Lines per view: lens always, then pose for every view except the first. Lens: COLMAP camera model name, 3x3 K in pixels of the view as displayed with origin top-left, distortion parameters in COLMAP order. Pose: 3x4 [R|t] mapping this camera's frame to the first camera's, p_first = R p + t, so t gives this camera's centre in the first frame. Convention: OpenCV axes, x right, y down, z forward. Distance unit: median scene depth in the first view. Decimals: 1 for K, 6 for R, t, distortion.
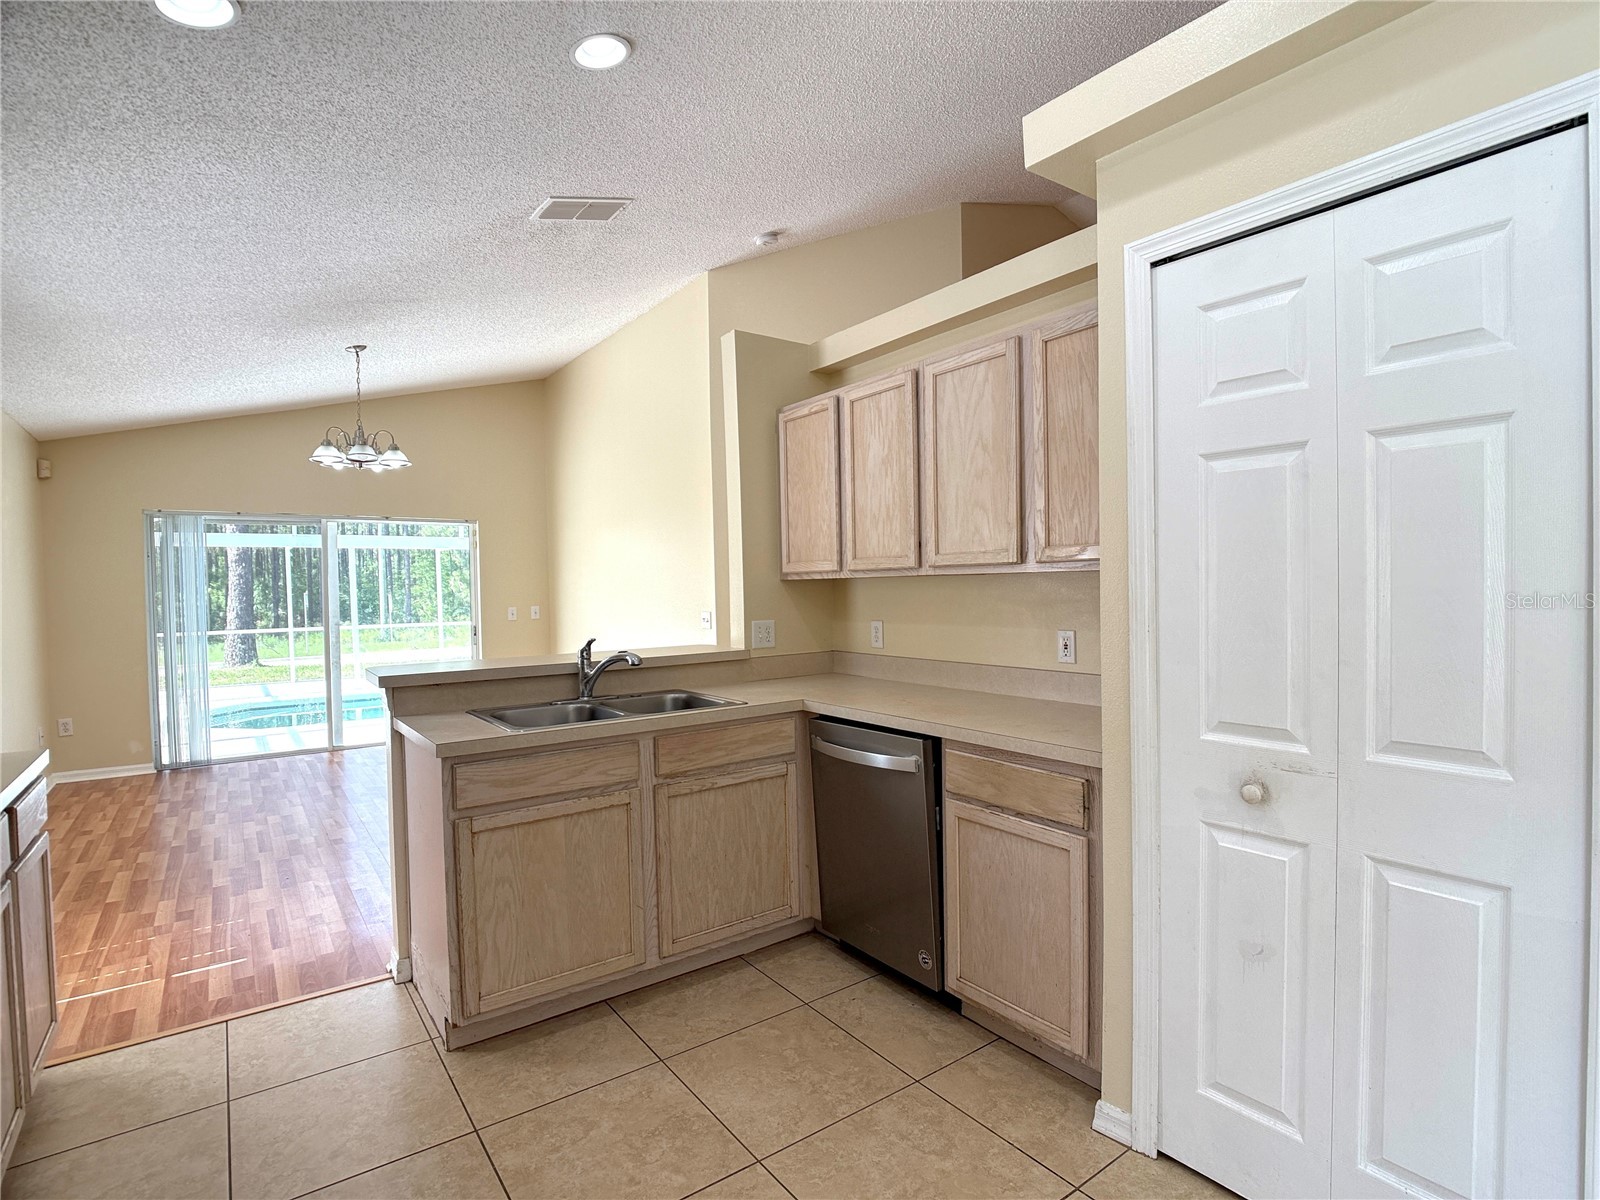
lens RADIAL K [[807.6, 0, 809.8], [0, 807.6, 603.5], [0, 0, 1]] dist [-0.008553, -0.005700]
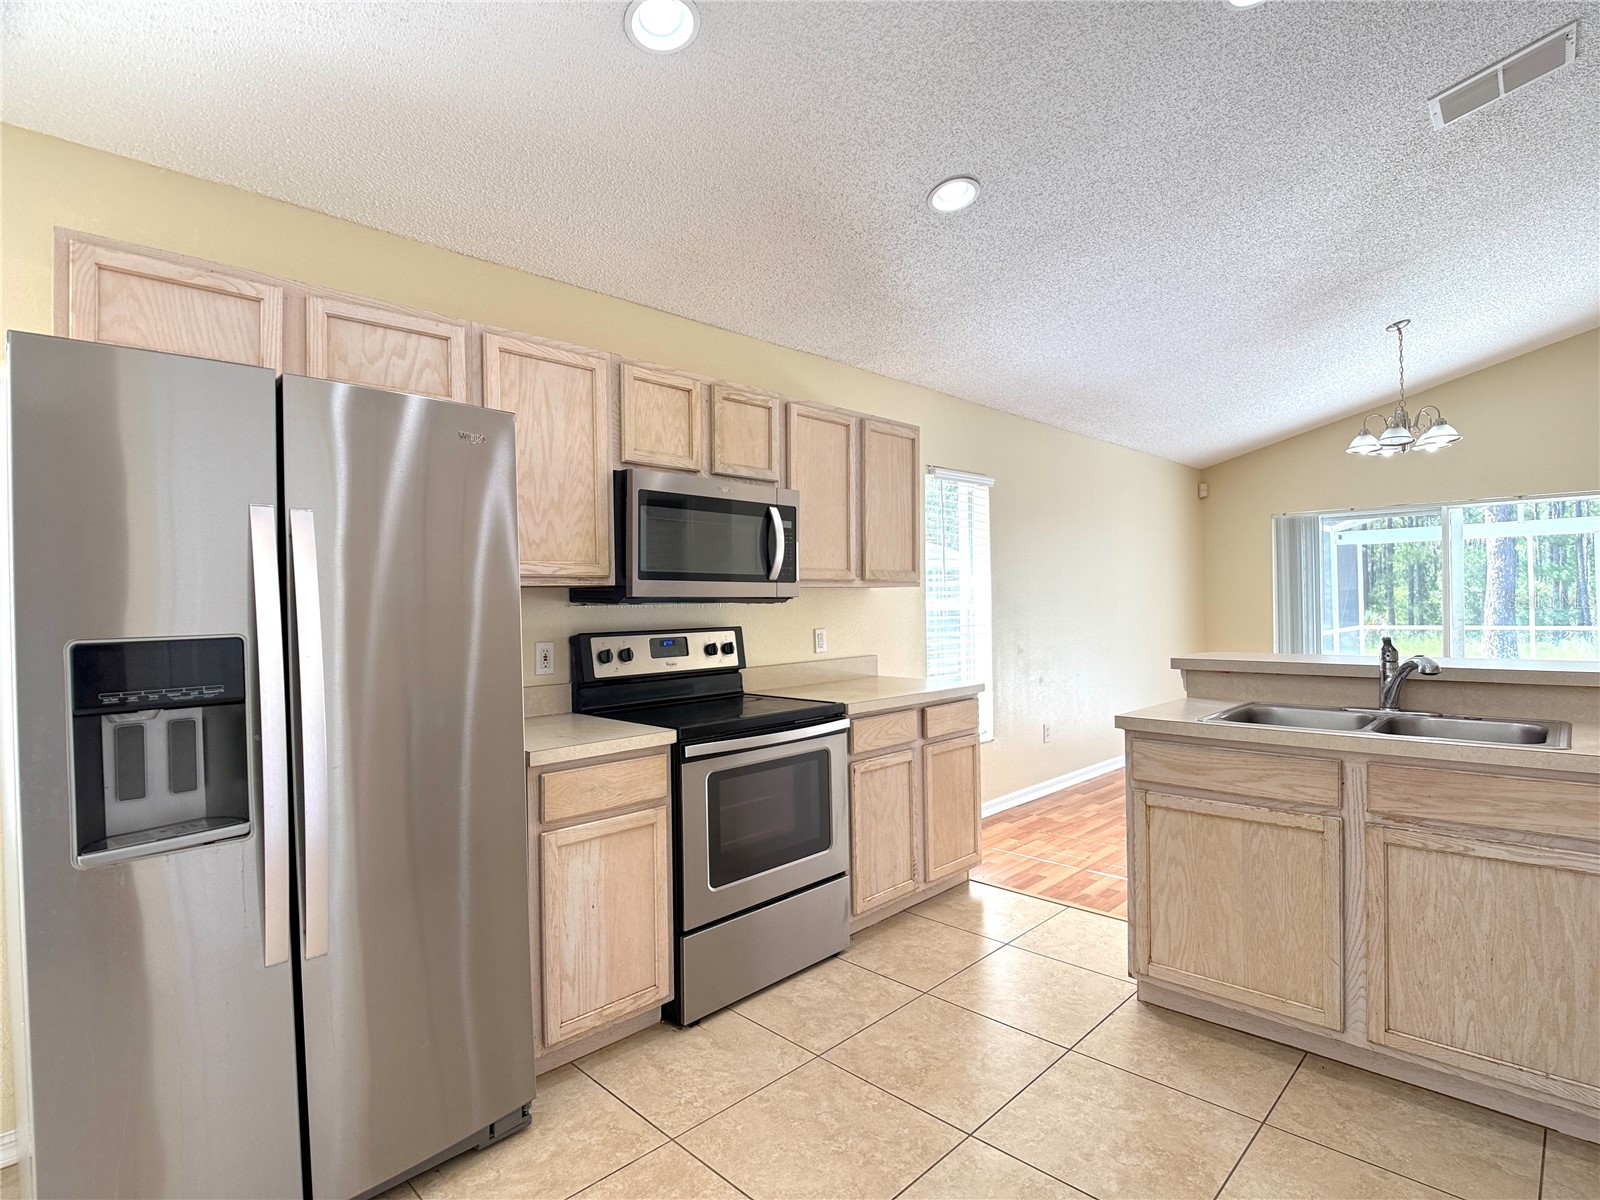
lens RADIAL K [[807.6, 0, 809.8], [0, 807.6, 603.5], [0, 0, 1]] dist [-0.008553, -0.005700]
pose [[0.178622, 0.017339, -0.983765, 0.483557], [-0.010965, 0.999818, 0.015632, 0.002740], [0.983857, 0.007994, 0.178780, 0.314087]]
